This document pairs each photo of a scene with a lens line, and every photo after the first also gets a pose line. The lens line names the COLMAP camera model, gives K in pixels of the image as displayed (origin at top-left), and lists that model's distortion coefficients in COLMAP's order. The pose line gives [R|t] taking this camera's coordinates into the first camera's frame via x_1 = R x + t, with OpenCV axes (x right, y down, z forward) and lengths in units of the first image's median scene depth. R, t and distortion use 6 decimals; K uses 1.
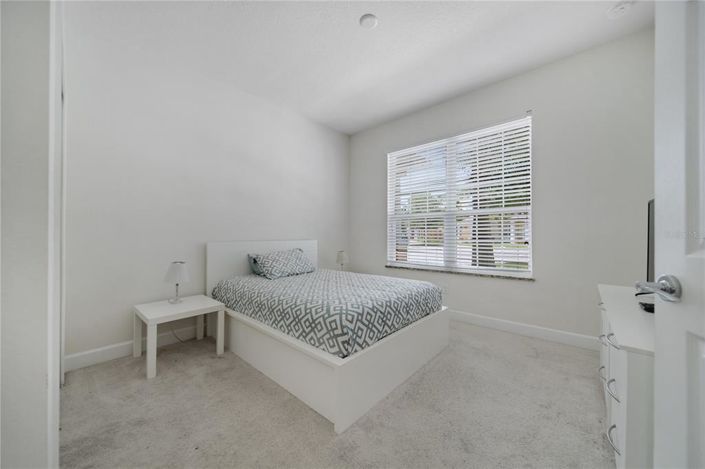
lens RADIAL K [[251.8, 0, 353.3], [0, 251.8, 233.8], [0, 0, 1]] dist [-0.001702, -0.000227]
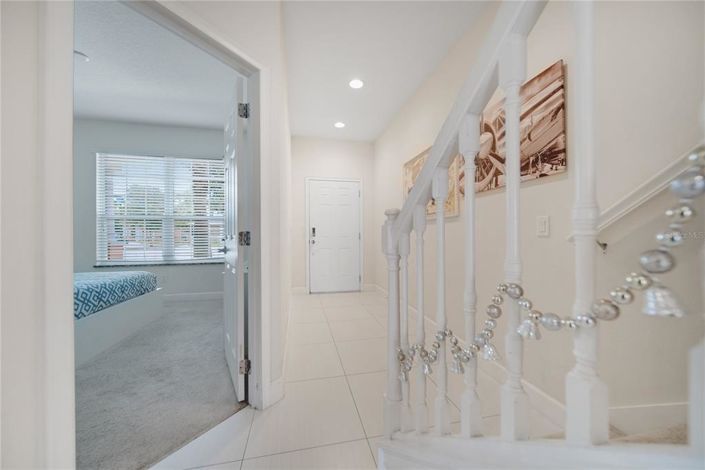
lens RADIAL K [[251.8, 0, 352.0], [0, 251.8, 233.7], [0, 0, 1]] dist [-0.001702, -0.000227]
pose [[0.583240, -0.003728, 0.812291, -0.172190], [0.004661, 0.999988, 0.001243, 0.005151], [-0.812286, 0.003062, 0.583251, -0.843999]]
